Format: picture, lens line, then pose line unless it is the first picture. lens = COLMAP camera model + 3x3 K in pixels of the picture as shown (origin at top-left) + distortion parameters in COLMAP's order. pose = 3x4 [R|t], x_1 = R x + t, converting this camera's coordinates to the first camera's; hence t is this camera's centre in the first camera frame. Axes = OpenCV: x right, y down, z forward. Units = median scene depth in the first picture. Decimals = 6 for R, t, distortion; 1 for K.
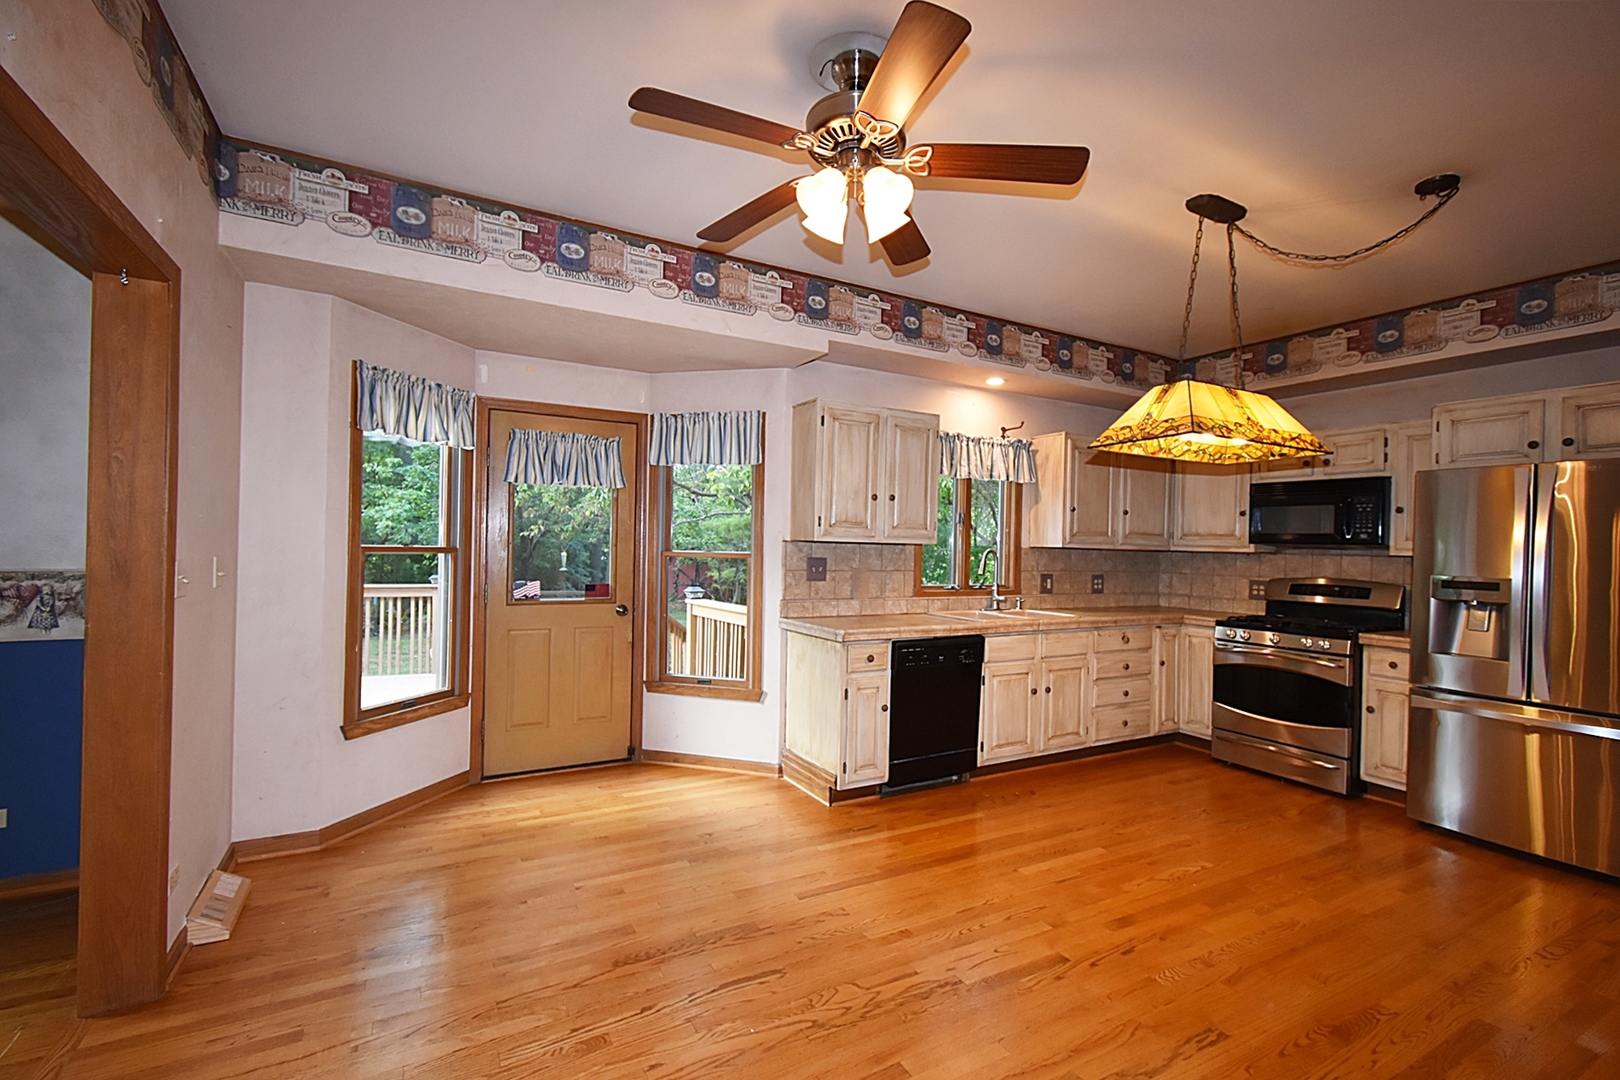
lens RADIAL K [[716.3, 0, 817.2], [0, 716.3, 541.7], [0, 0, 1]] dist [0.000141, -0.000542]
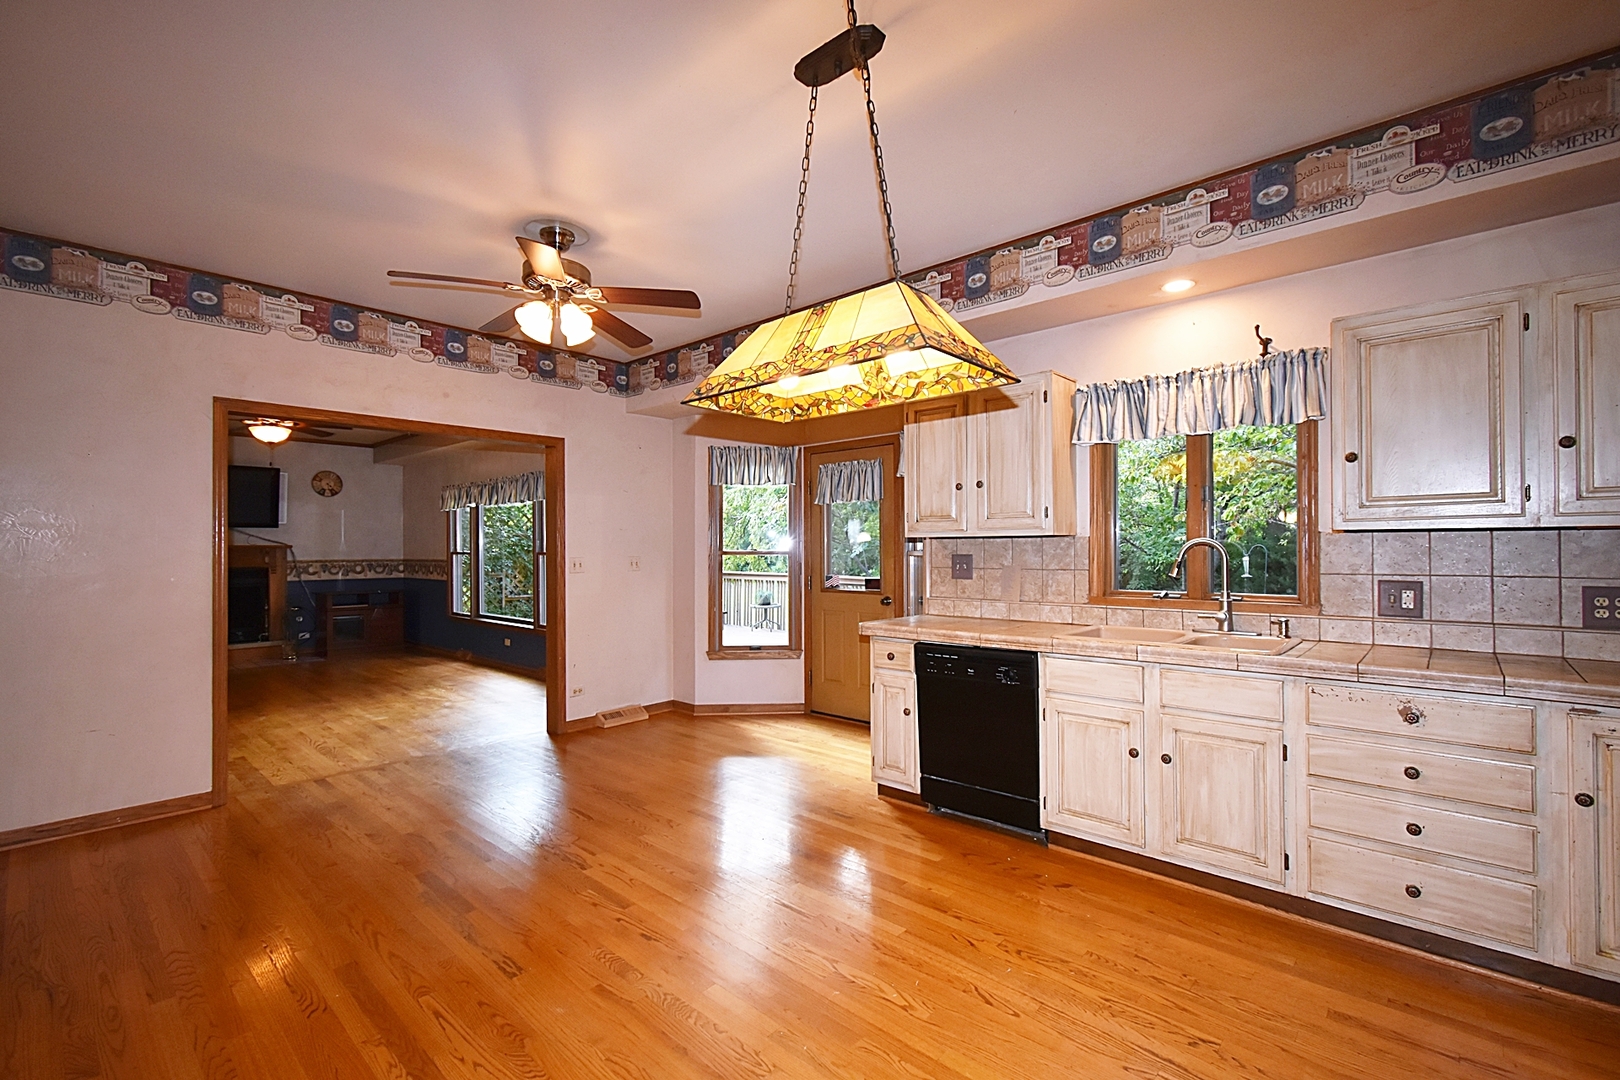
lens RADIAL K [[716.3, 0, 821.5], [0, 716.3, 540.6], [0, 0, 1]] dist [0.000141, -0.000542]
pose [[0.317264, -0.033794, -0.947735, 0.891876], [0.018356, 0.999396, -0.029491, 0.030235], [0.948160, -0.008040, 0.317693, 0.552212]]
